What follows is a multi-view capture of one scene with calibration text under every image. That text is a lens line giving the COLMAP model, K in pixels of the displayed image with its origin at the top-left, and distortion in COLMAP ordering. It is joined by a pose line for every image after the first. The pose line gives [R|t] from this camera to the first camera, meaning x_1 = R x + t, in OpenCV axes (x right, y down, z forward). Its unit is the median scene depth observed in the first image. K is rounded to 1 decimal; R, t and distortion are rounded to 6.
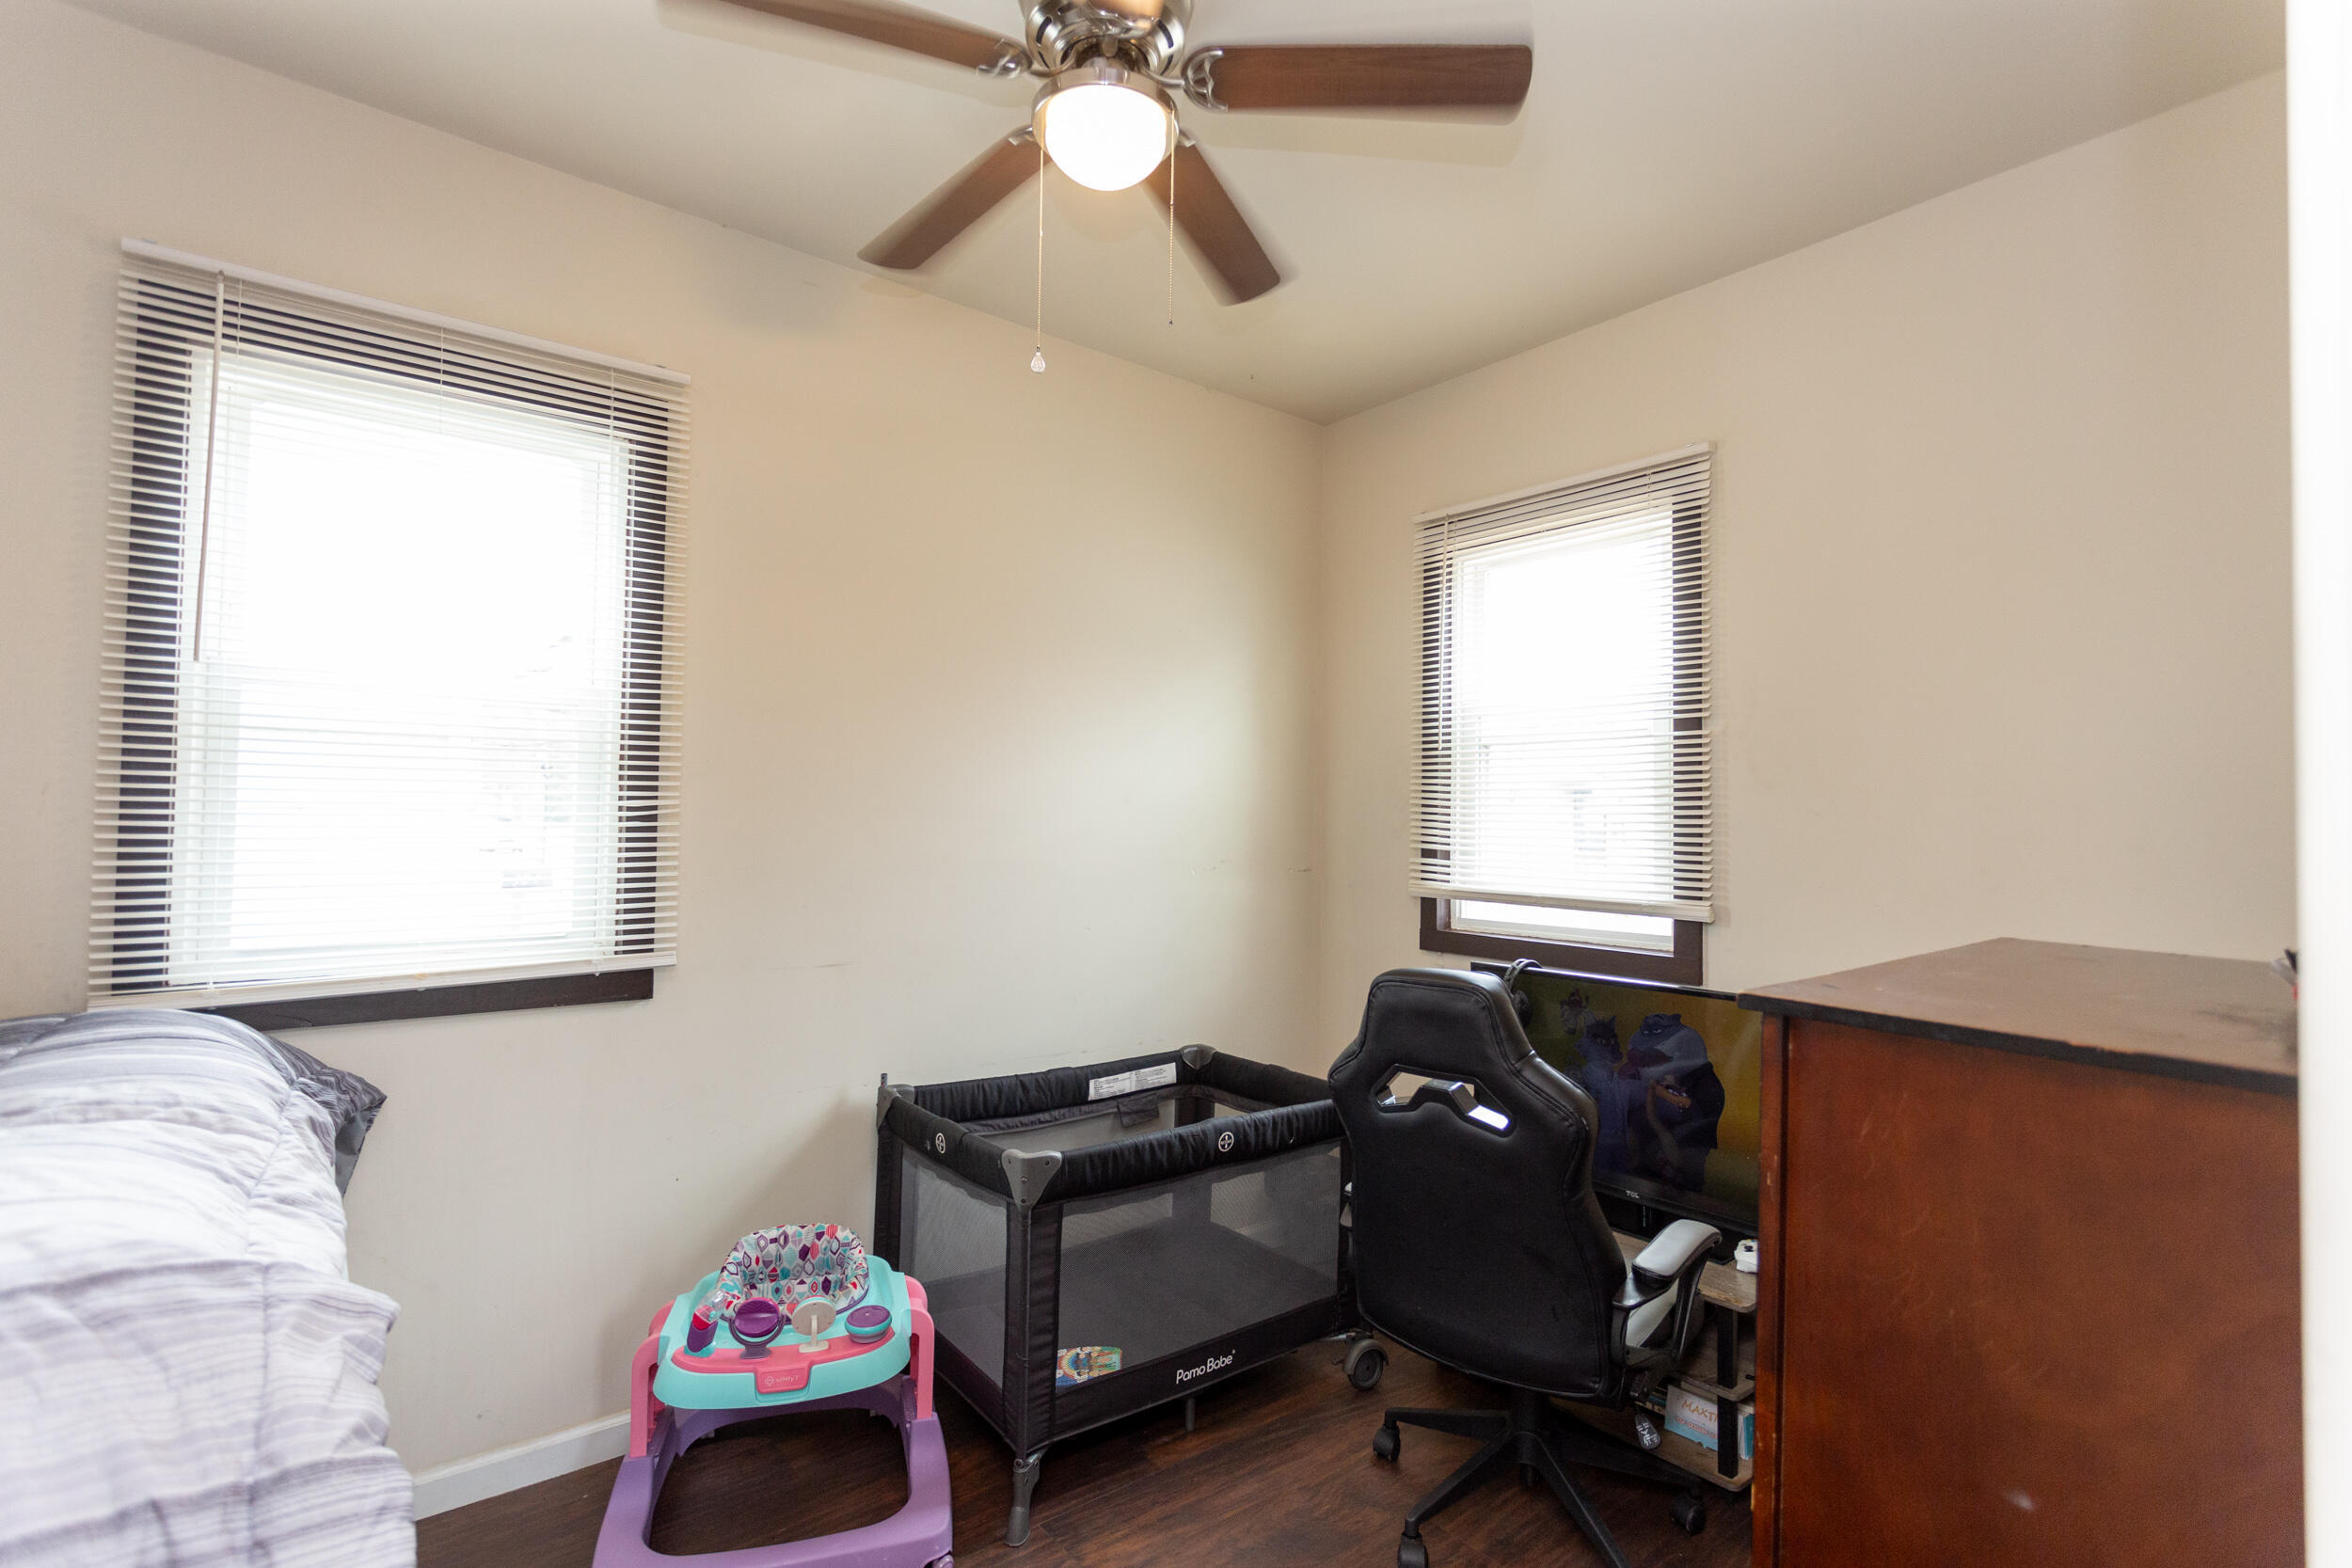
lens RADIAL K [[1116.2, 0, 1176.0], [0, 1116.2, 784.0], [0, 0, 1]] dist [0.021006, 0.000292]
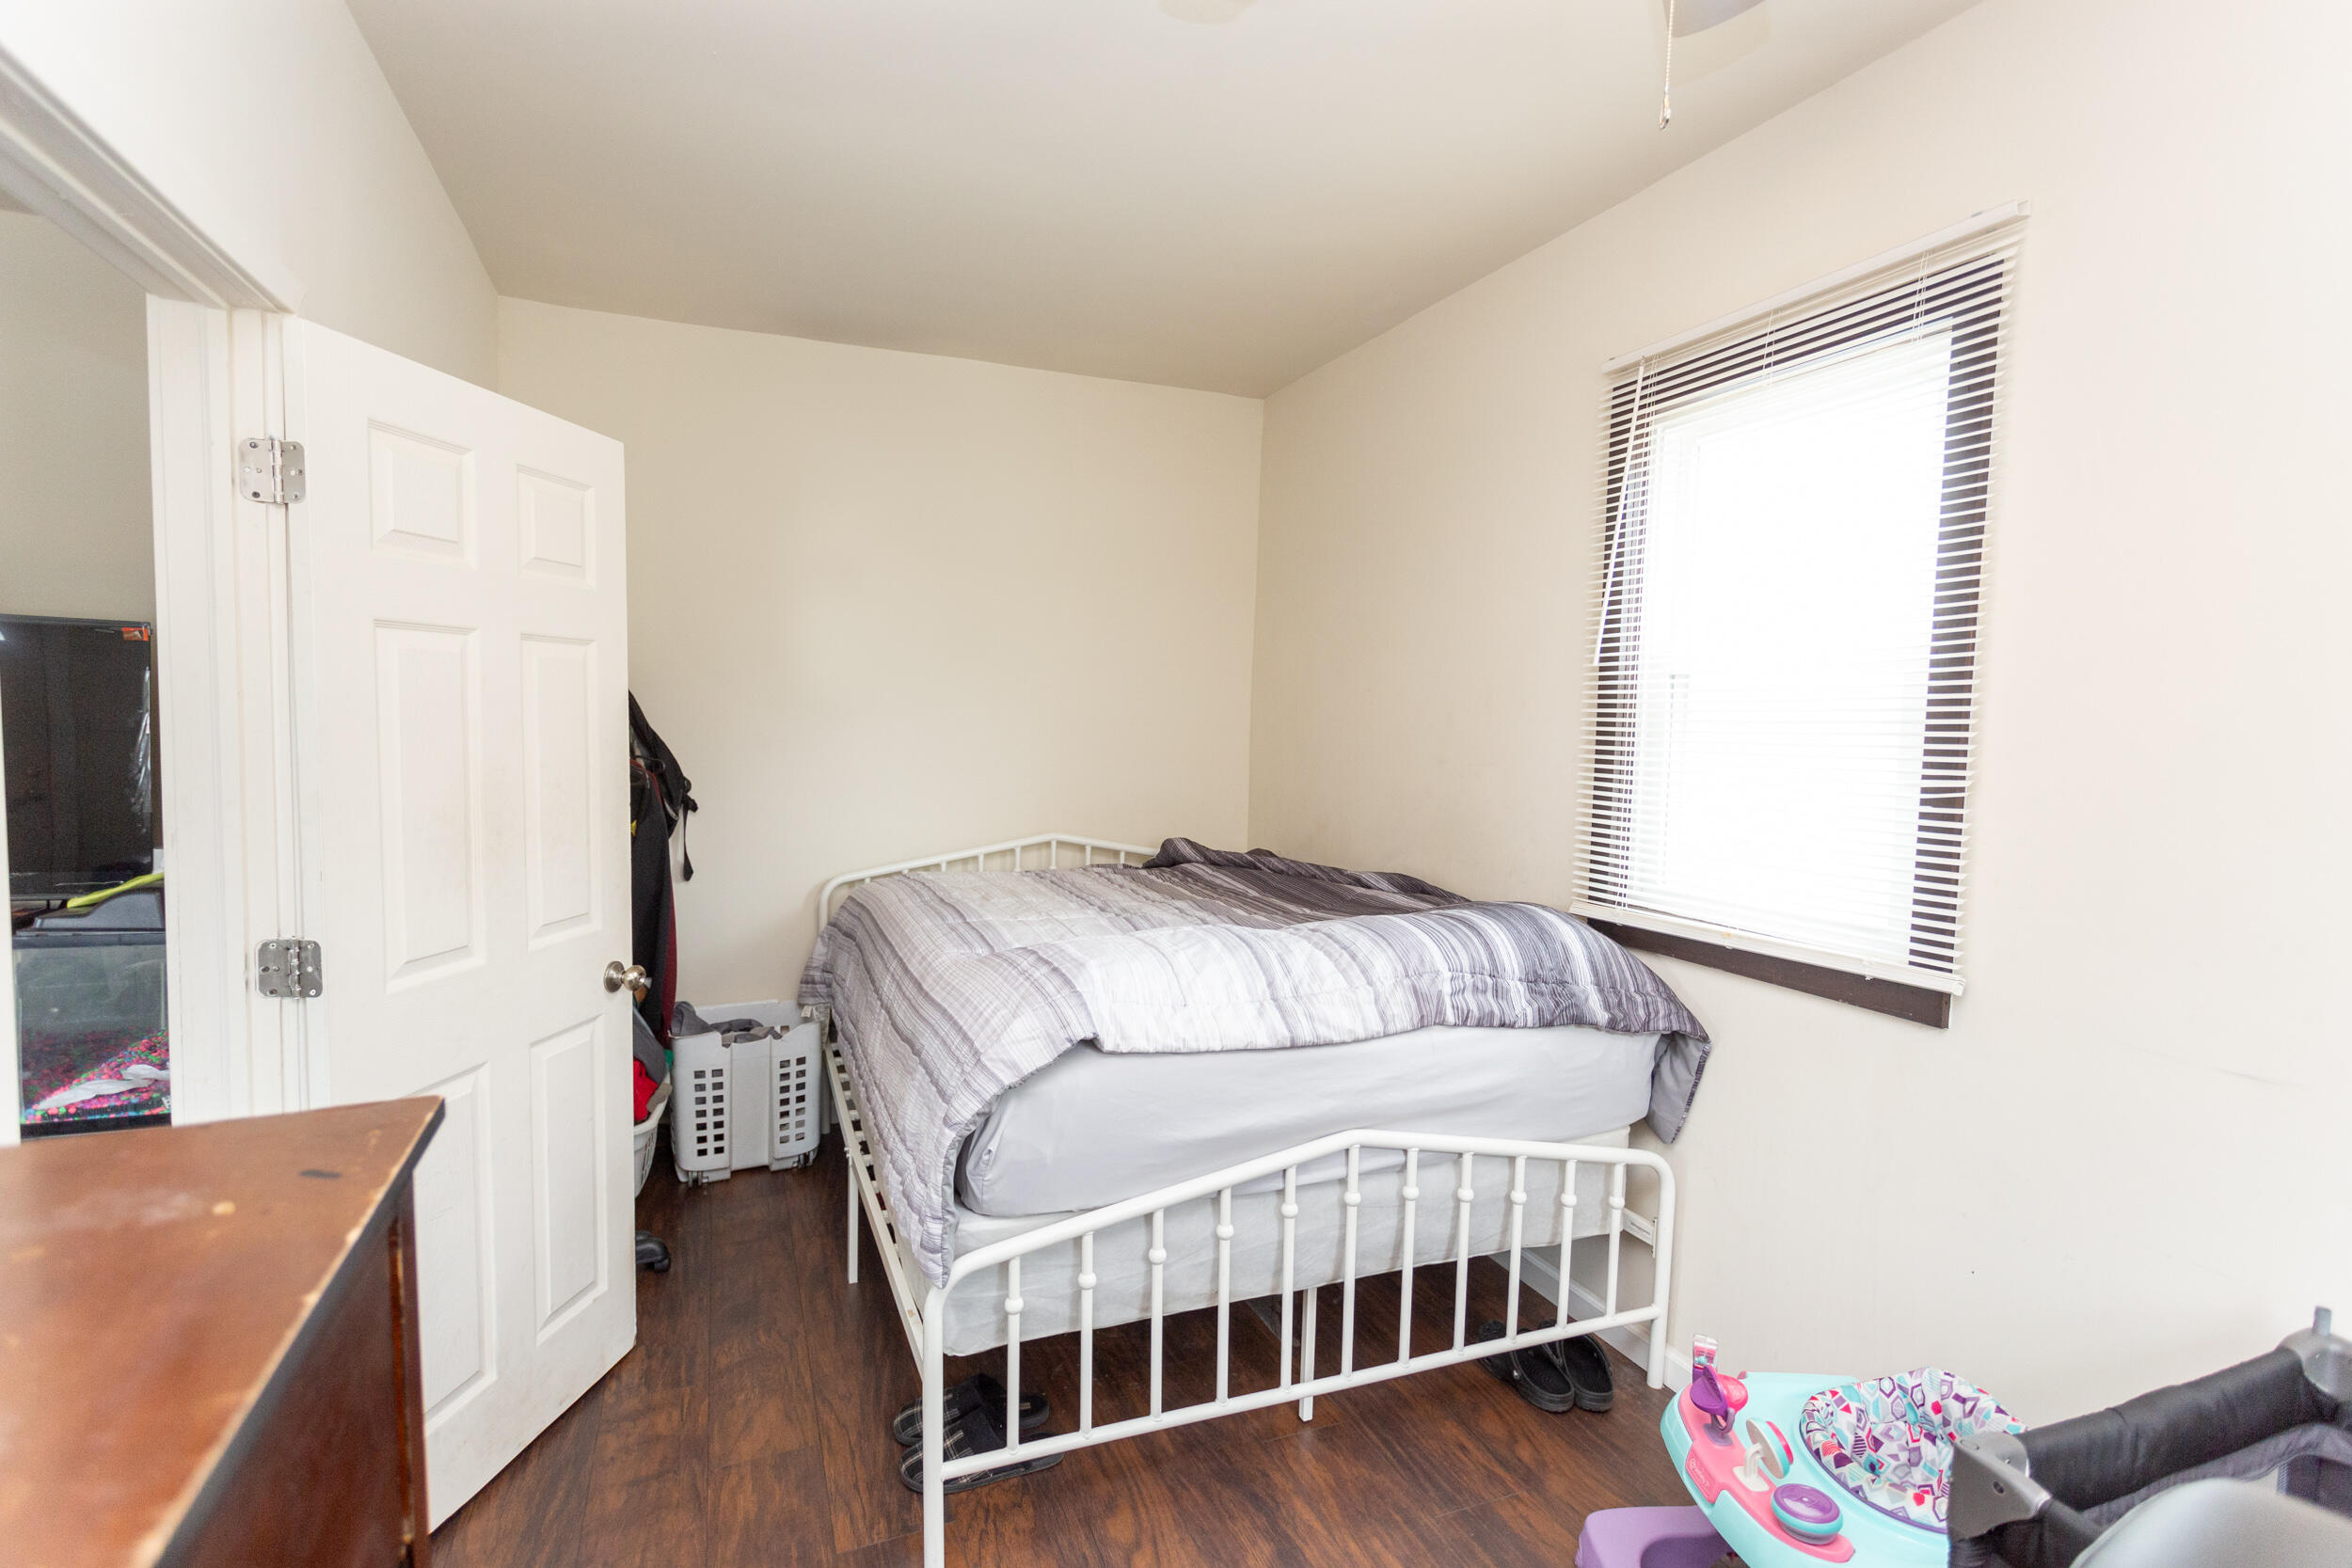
lens RADIAL K [[1168.9, 0, 1176.0], [0, 1168.9, 784.0], [0, 0, 1]] dist [0.037340, 0.000214]
pose [[-0.287129, 0.036623, -0.957192, 0.436949], [0.010522, 0.999329, 0.035079, -0.016023], [0.957834, 0.000000, -0.287322, 0.638662]]
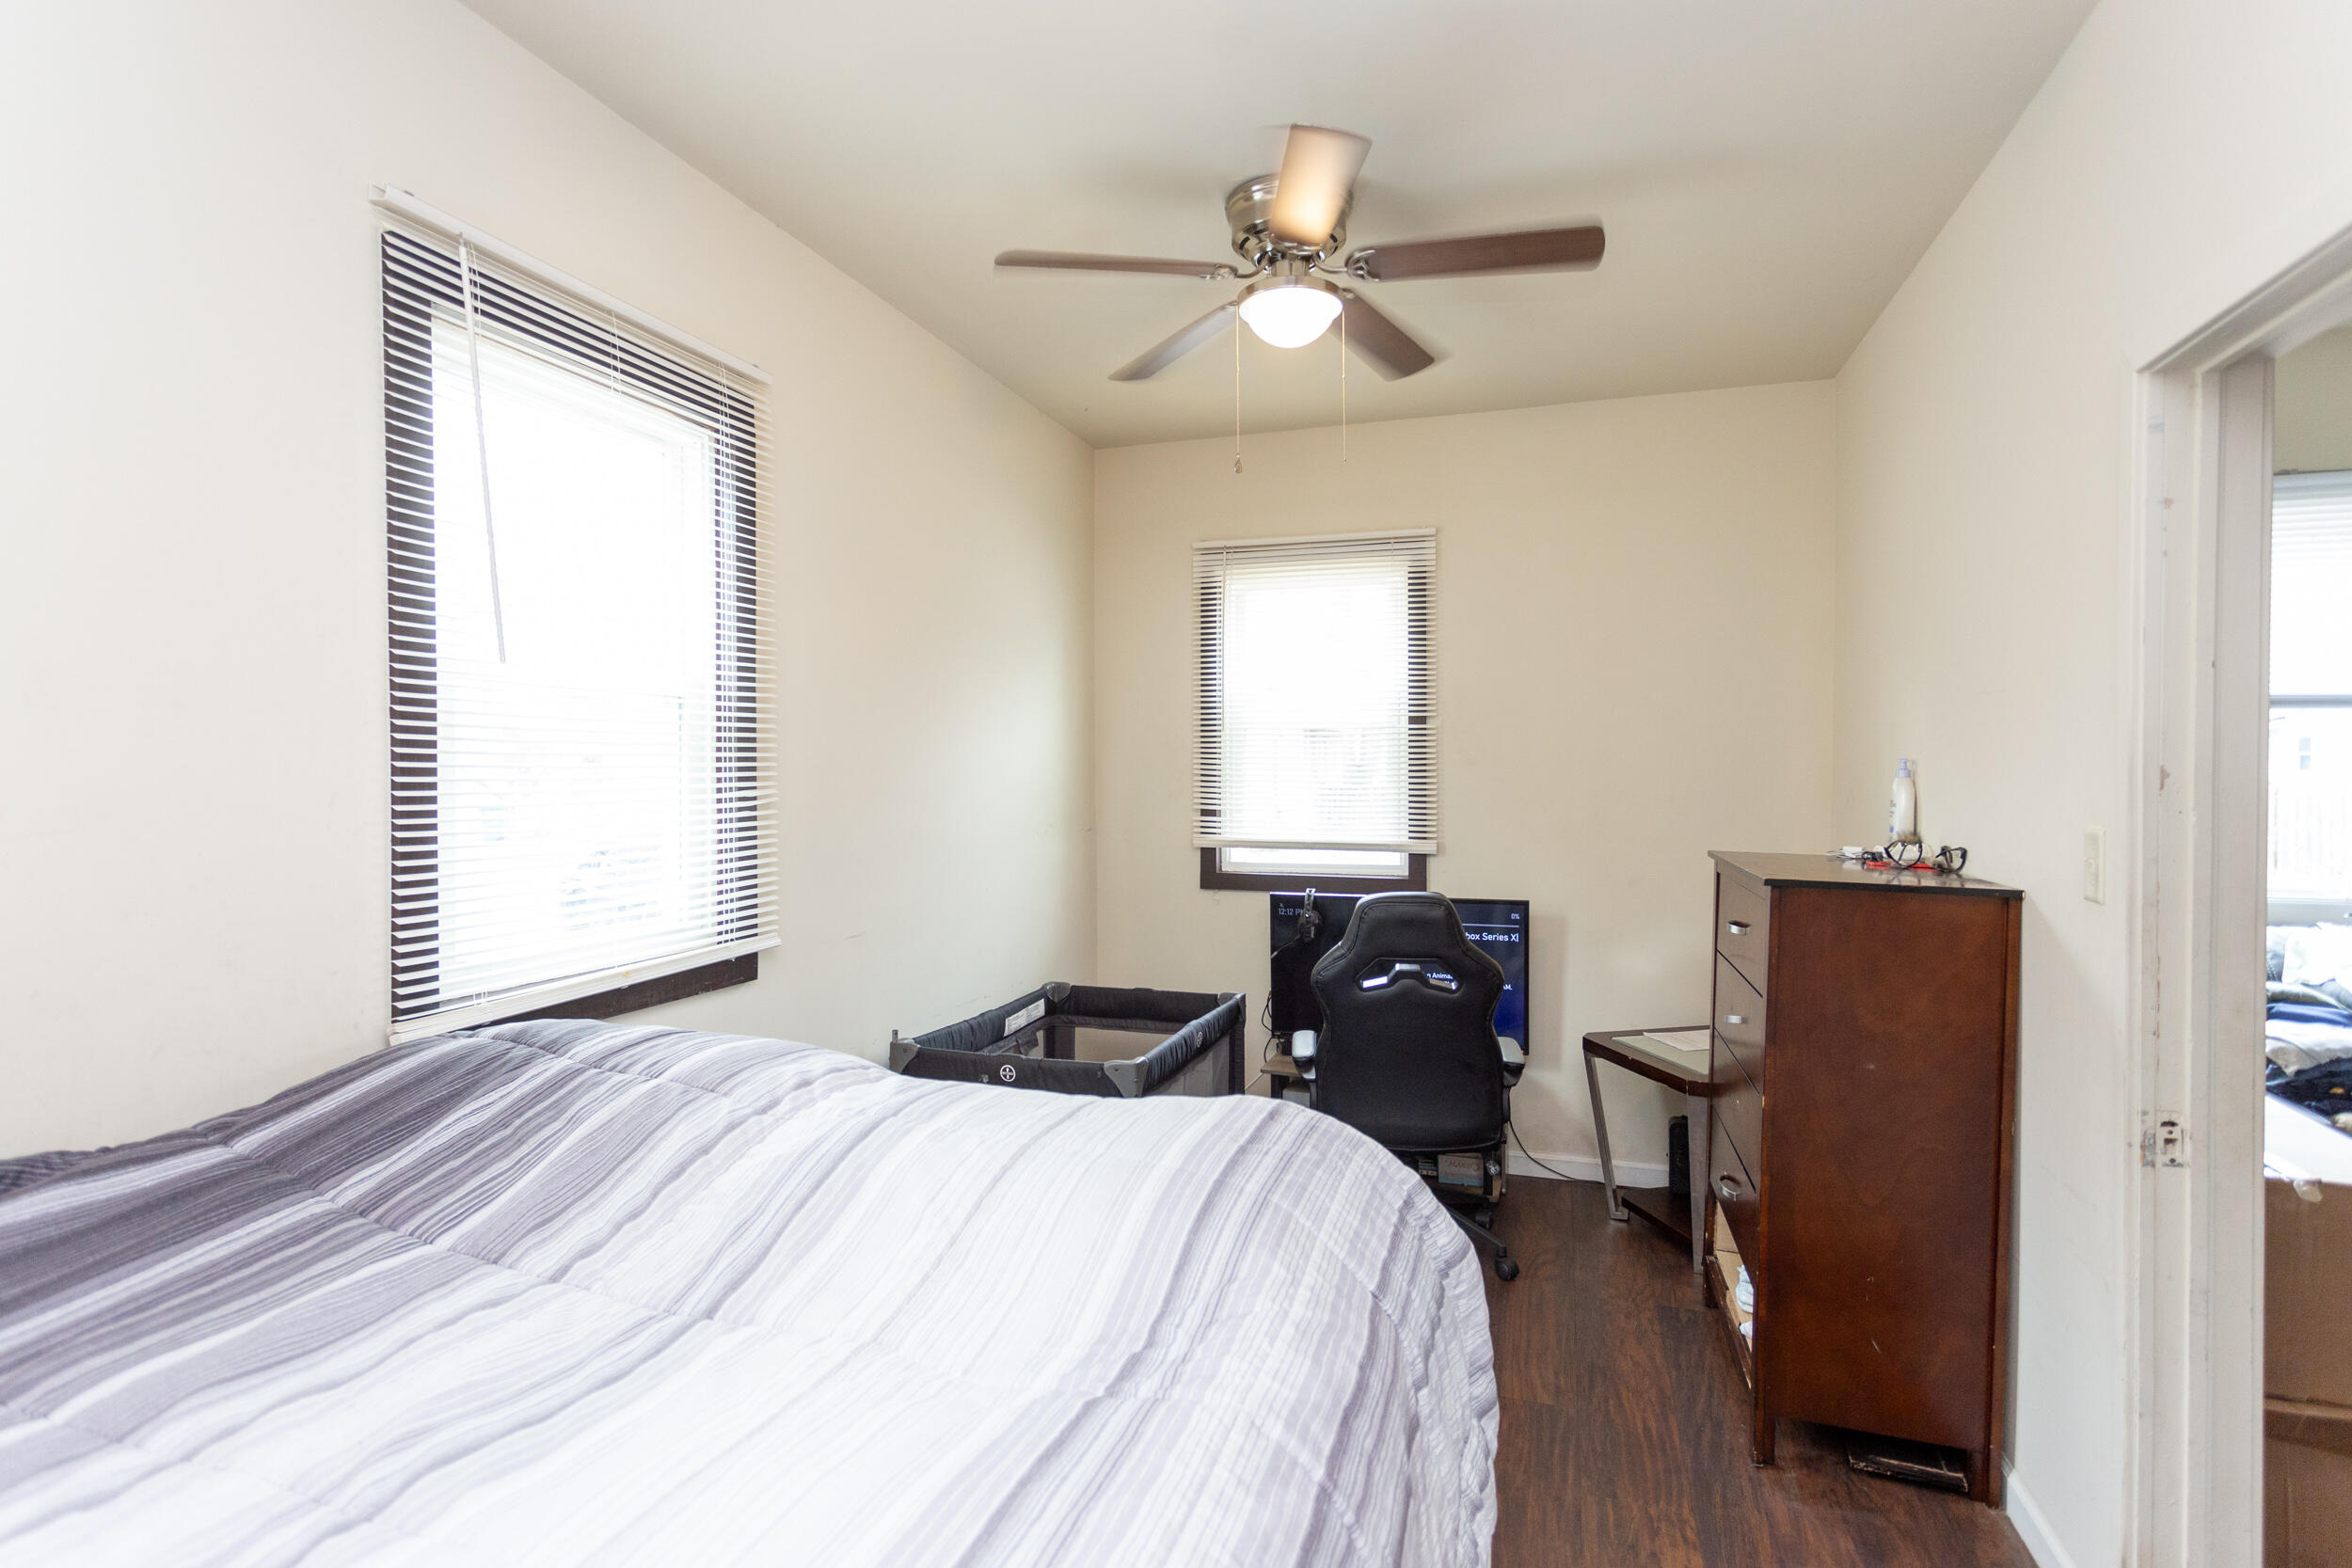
lens RADIAL K [[1168.9, 0, 1176.0], [0, 1168.9, 784.0], [0, 0, 1]] dist [0.037340, 0.000214]
pose [[0.834532, -0.020350, 0.550583, -0.654193], [-0.006427, 0.998890, 0.046662, -0.039484], [-0.550921, -0.042479, 0.833475, -0.105830]]
